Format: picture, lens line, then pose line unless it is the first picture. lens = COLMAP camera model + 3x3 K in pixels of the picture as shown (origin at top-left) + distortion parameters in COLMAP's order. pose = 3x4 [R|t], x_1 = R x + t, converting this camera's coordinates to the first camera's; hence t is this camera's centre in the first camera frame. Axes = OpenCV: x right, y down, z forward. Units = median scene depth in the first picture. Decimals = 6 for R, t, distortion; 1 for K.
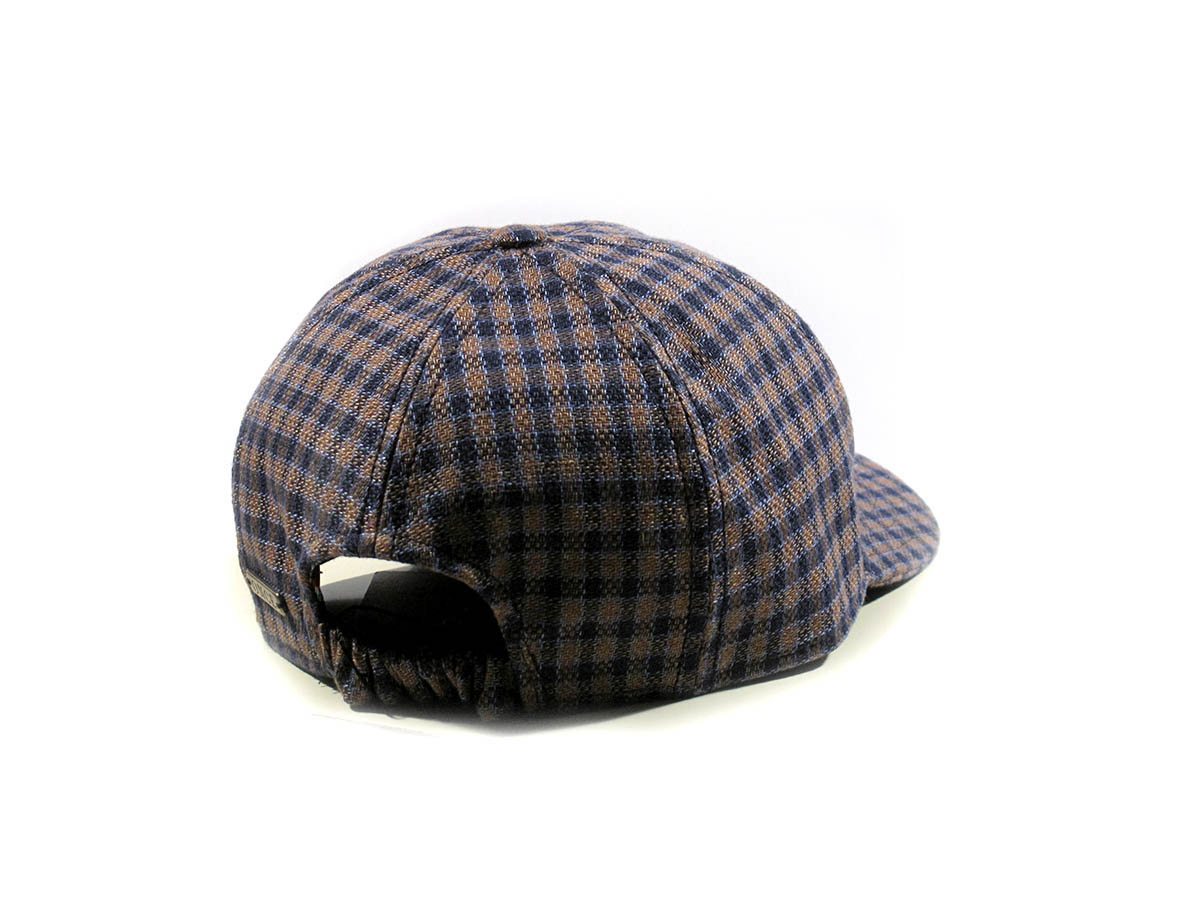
lens RADIAL K [[2843.4, 0, 600.4], [0, 2843.4, 448.8], [0, 0, 1]] dist [-0.017696, 0.000000]
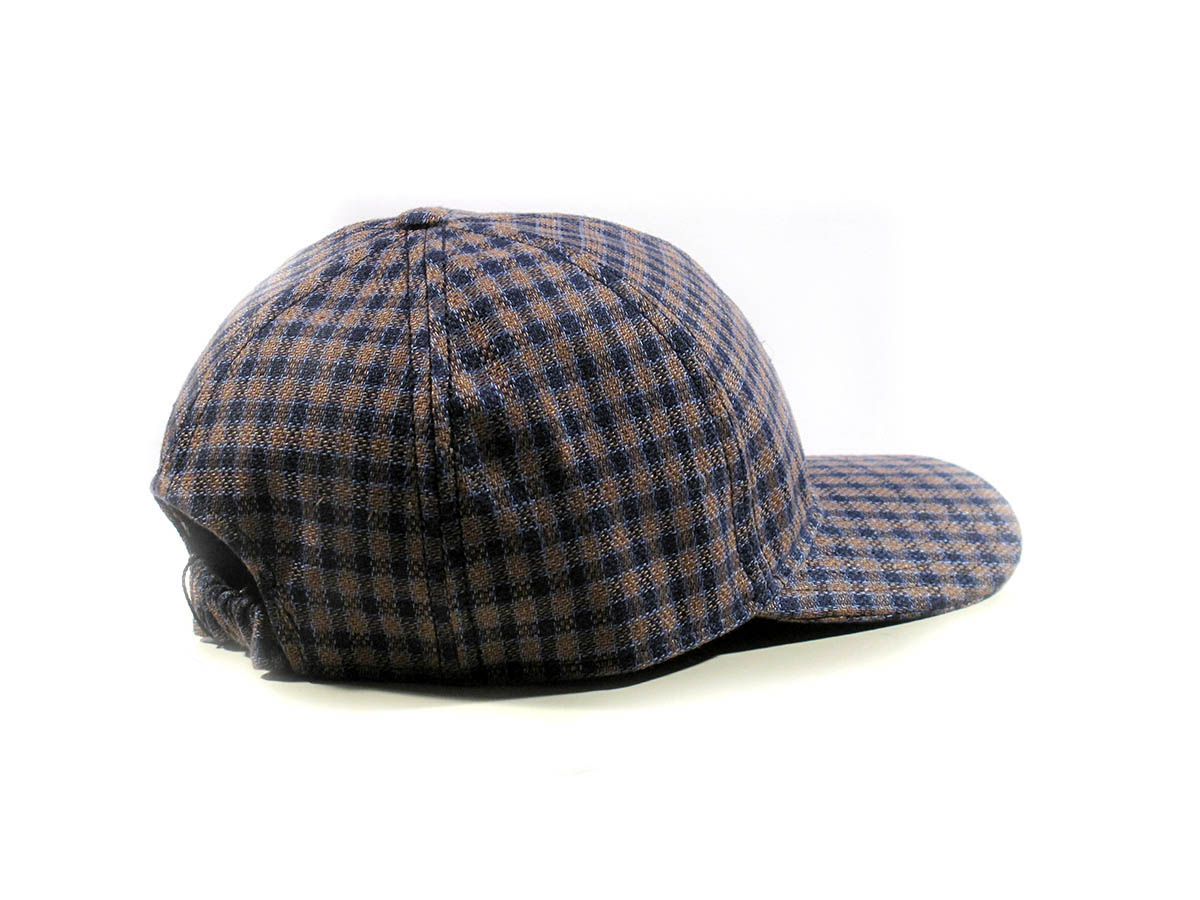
lens RADIAL K [[2843.4, 0, 601.4], [0, 2843.4, 455.2], [0, 0, 1]] dist [-0.017696, 0.000000]
pose [[0.826066, 0.134202, -0.547361, 0.635179], [-0.133188, 0.990210, 0.041775, -0.044427], [0.547609, 0.038394, 0.835853, 0.186788]]
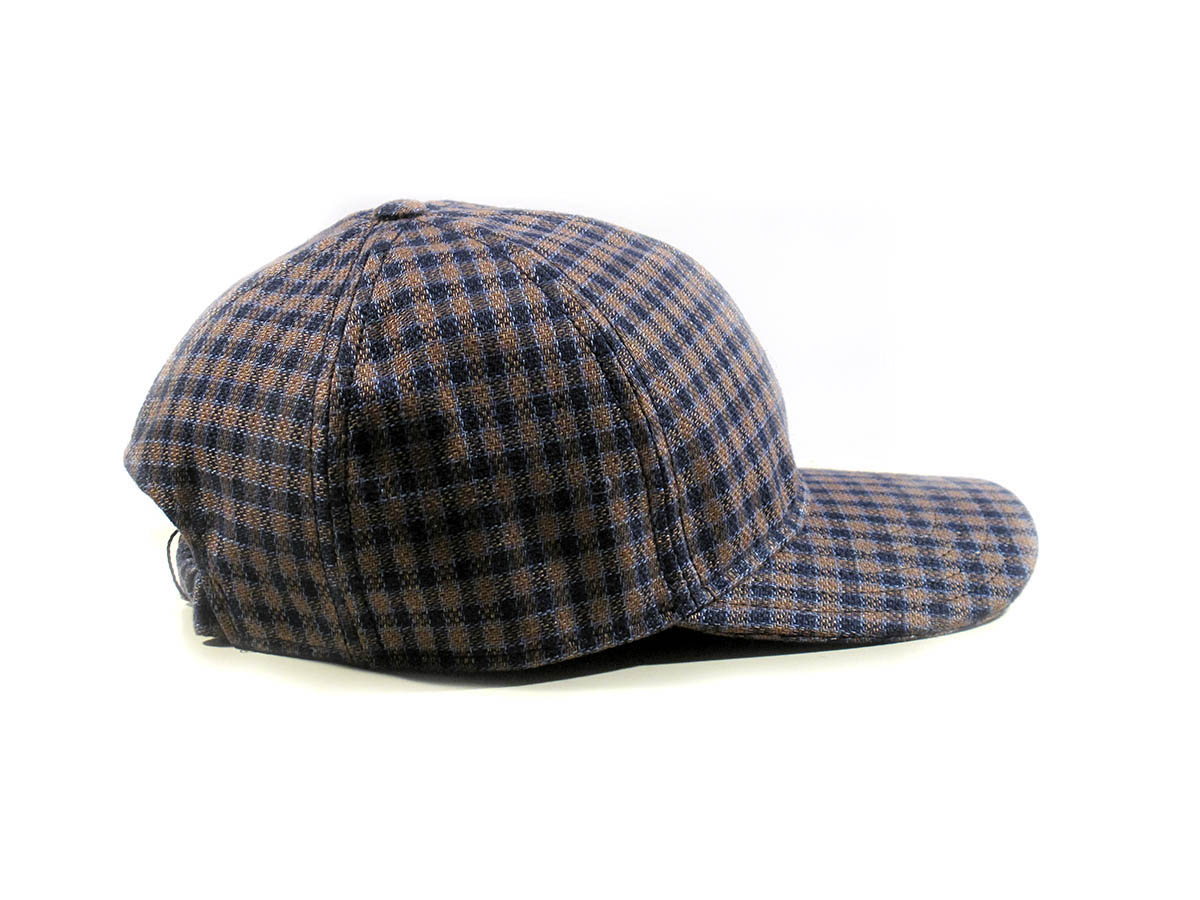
lens RADIAL K [[2843.4, 0, 598.3], [0, 2843.4, 445.1], [0, 0, 1]] dist [-0.017696, 0.000000]
pose [[0.621452, 0.185181, -0.761253, 0.882716], [-0.183294, 0.979063, 0.088532, -0.102301], [0.761709, 0.084515, 0.642383, 0.408220]]
